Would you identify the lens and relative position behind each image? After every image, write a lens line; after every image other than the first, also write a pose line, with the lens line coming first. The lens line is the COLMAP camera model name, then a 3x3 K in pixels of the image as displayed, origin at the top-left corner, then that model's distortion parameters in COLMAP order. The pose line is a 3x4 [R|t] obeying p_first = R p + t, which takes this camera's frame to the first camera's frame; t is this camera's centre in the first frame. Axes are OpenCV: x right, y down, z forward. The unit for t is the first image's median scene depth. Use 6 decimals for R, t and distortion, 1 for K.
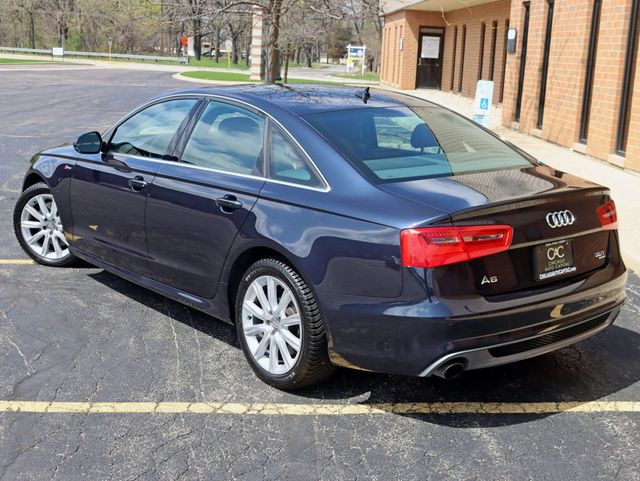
lens RADIAL K [[831.3, 0, 320.0], [0, 831.3, 240.5], [0, 0, 1]] dist [-0.050365, -0.079414]
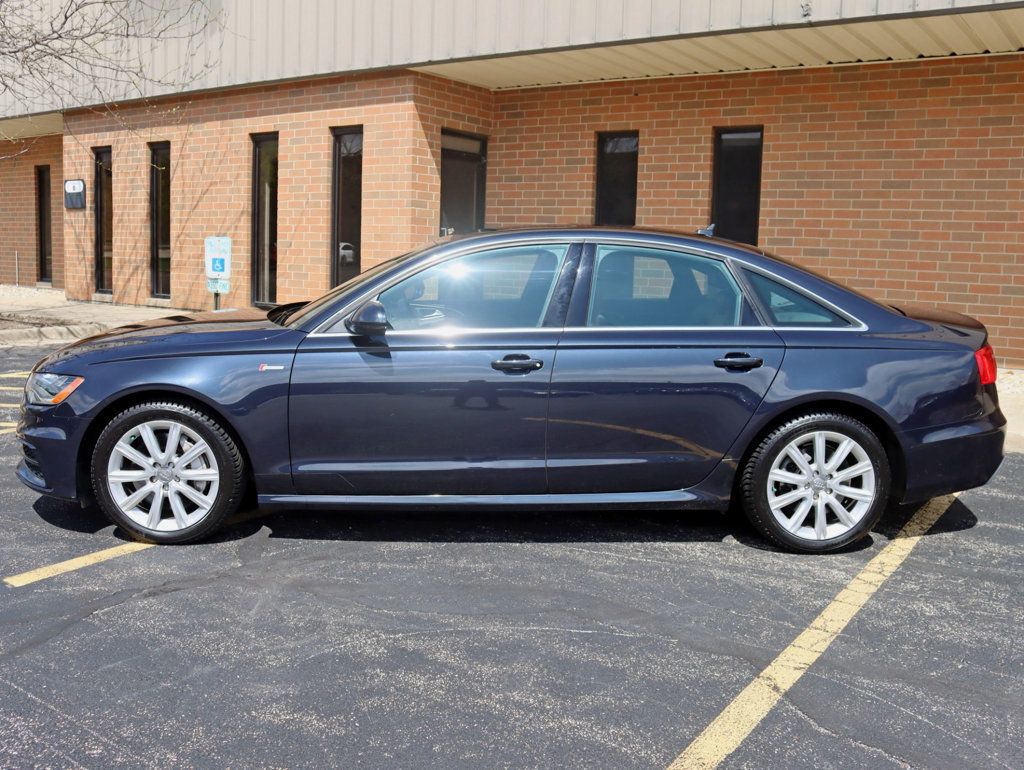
lens RADIAL K [[944.5, 0, 512.0], [0, 944.5, 385.0], [0, 0, 1]] dist [-0.109043, 0.021096]
pose [[0.613550, -0.129293, 0.778999, -0.816961], [0.162267, 0.986095, 0.035862, -0.075519], [-0.772804, 0.104403, 0.625999, 0.489246]]
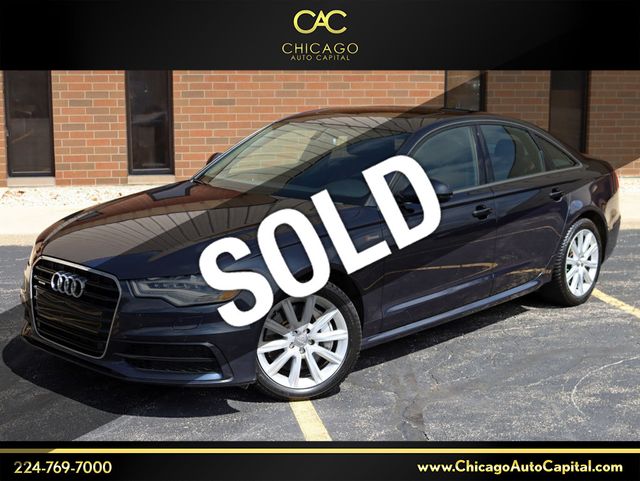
lens RADIAL K [[900.0, 0, 320.0], [0, 900.0, 240.5], [0, 0, 1]] dist [-0.013517, -0.019361]
pose [[-0.117847, -0.199209, 0.972845, -1.244514], [0.205960, 0.953466, 0.220190, -0.309002], [-0.971438, 0.226316, -0.071334, 1.241376]]
